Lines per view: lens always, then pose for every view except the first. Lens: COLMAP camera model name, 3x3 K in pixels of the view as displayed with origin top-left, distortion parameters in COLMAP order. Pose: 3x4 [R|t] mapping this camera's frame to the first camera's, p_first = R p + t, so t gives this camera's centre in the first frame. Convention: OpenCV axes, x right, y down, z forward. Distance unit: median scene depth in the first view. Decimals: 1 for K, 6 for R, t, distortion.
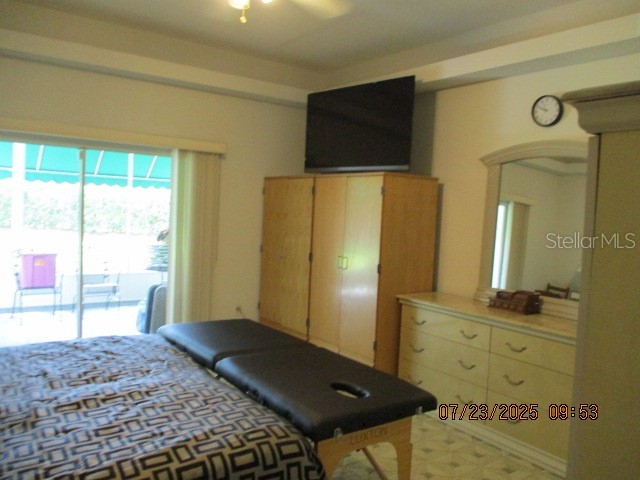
lens RADIAL K [[526.7, 0, 325.7], [0, 526.7, 237.9], [0, 0, 1]] dist [-0.035900, 0.005007]
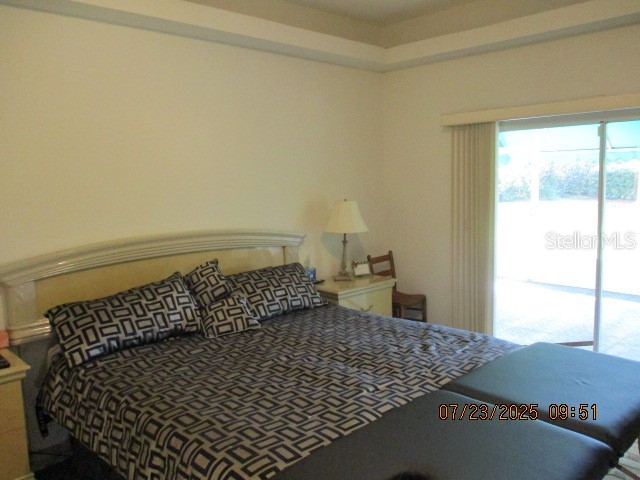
lens RADIAL K [[526.7, 0, 325.7], [0, 526.7, 237.9], [0, 0, 1]] dist [-0.035900, 0.005007]
pose [[0.135527, 0.075072, -0.987925, 0.562168], [-0.014170, 0.997170, 0.073831, -0.063754], [0.990672, 0.003992, 0.136207, 0.704652]]
